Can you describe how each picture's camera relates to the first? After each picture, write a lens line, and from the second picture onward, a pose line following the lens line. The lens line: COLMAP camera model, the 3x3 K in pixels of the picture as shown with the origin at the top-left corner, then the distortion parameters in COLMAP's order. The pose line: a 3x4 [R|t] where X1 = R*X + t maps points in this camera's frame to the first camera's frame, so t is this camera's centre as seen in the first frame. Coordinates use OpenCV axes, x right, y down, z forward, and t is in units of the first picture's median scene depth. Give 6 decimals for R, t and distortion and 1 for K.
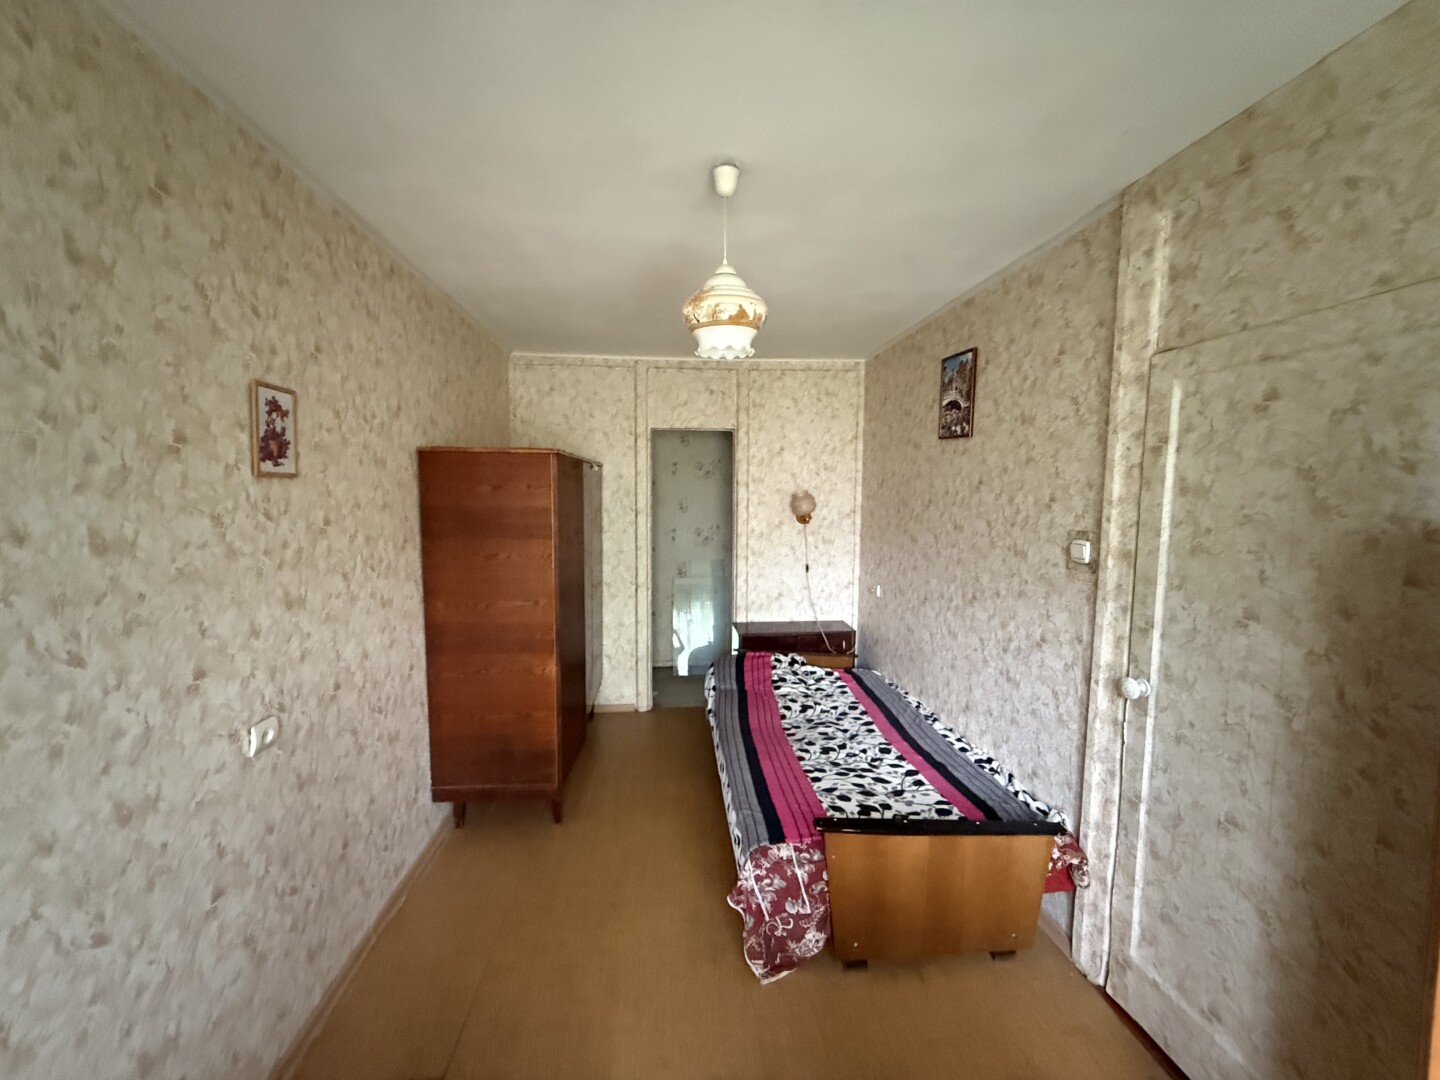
lens RADIAL K [[571.2, 0, 713.0], [0, 571.2, 538.8], [0, 0, 1]] dist [0.000952, 0.000035]
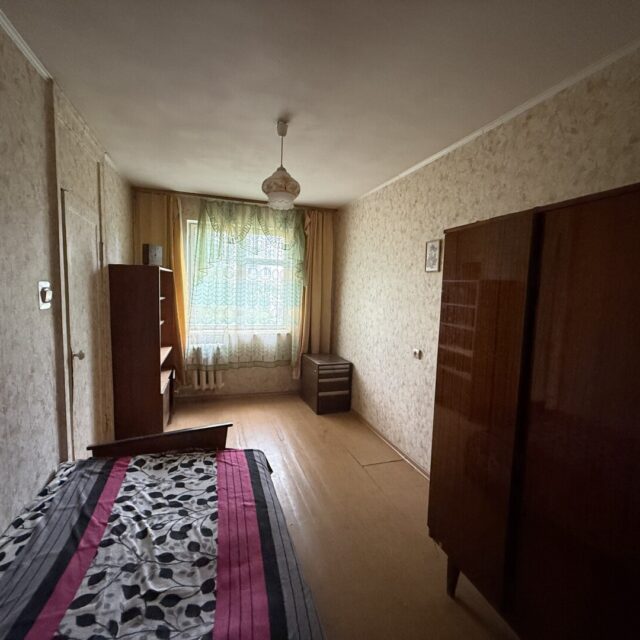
lens RADIAL K [[343.0, 0, 316.4], [0, 343.0, 320.7], [0, 0, 1]] dist [0.006205, 0.001499]
pose [[-0.973502, -0.014453, -0.228221, 0.132056], [-0.055829, 0.982822, 0.175907, -0.093282], [0.221758, 0.183987, -0.957587, 1.714224]]
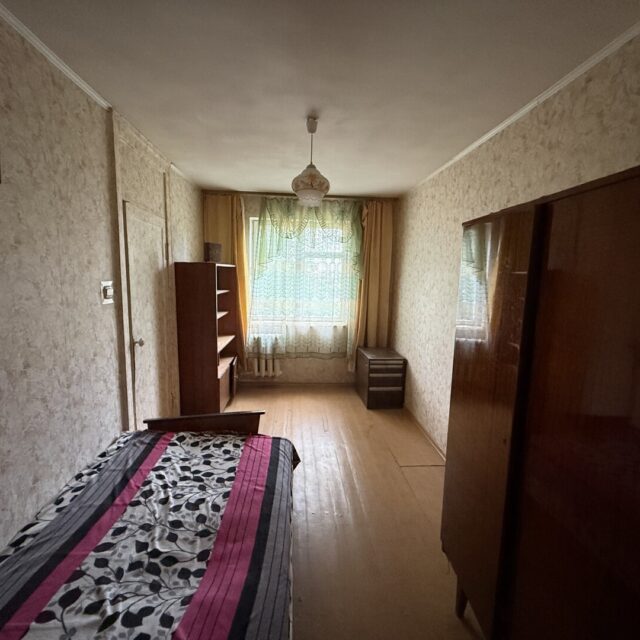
lens RADIAL K [[343.0, 0, 316.4], [0, 343.0, 320.7], [0, 0, 1]] dist [0.006205, 0.001499]
pose [[-0.999316, -0.032763, 0.017122, -0.028939], [-0.028257, 0.975622, 0.217630, -0.121711], [-0.023835, 0.216997, -0.975881, 1.734012]]
